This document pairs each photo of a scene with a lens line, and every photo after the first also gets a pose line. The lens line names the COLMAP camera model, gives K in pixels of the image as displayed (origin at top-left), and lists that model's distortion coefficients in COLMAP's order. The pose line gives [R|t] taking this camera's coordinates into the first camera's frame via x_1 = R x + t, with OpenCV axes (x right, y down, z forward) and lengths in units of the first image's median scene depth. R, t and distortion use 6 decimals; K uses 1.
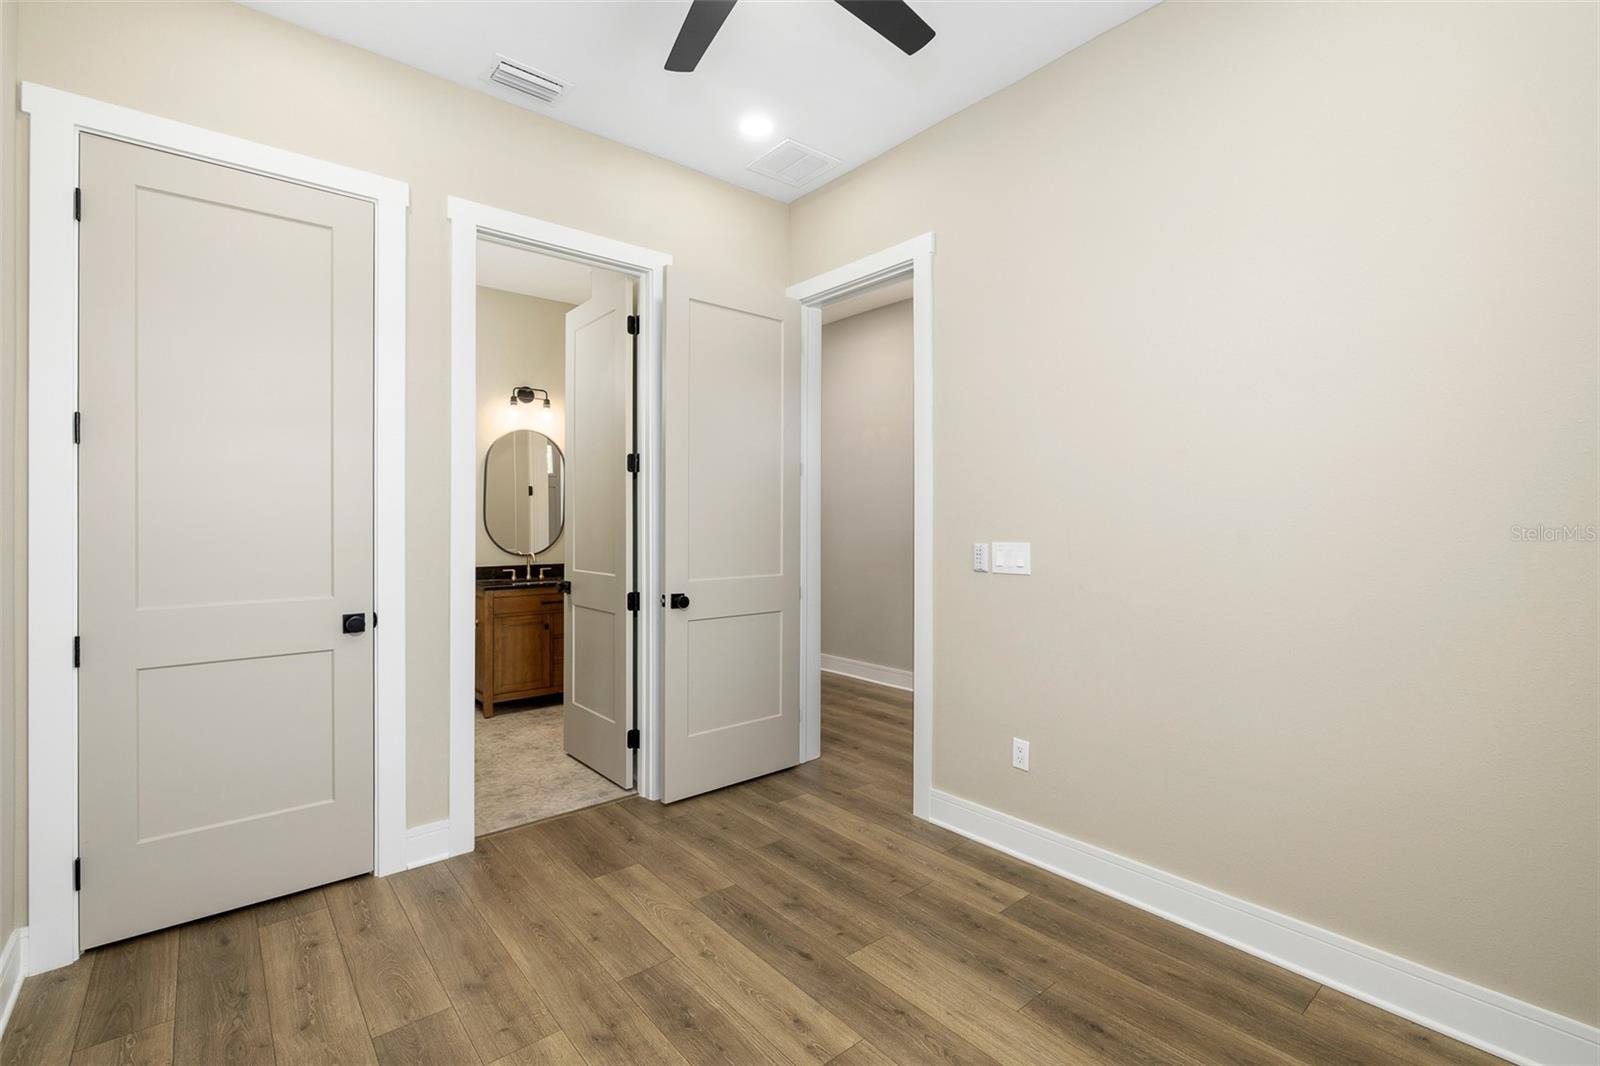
lens RADIAL K [[713.7, 0, 800.0], [0, 713.7, 533.0], [0, 0, 1]] dist [0.000421, 0.000034]
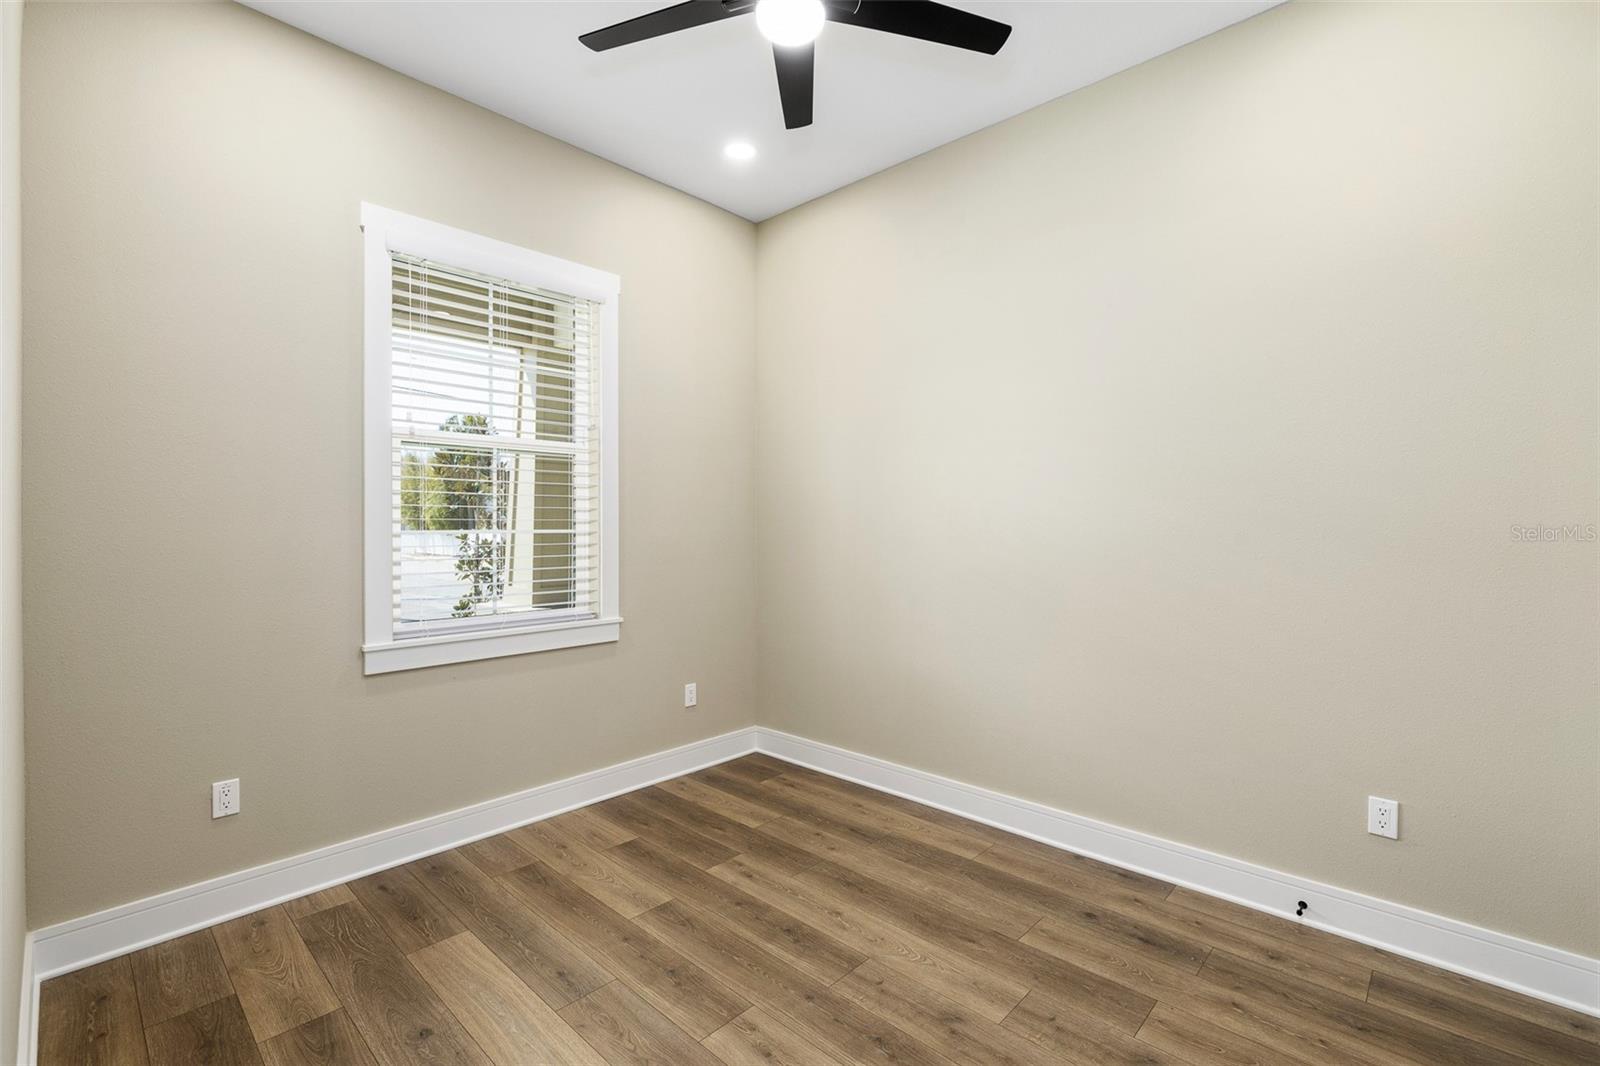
lens RADIAL K [[713.7, 0, 800.0], [0, 713.7, 533.0], [0, 0, 1]] dist [0.000421, 0.000034]
pose [[-0.994295, -0.002254, -0.106643, 0.056108], [-0.003629, 0.999913, 0.012692, -0.013281], [0.106605, 0.013007, -0.994216, 1.967002]]
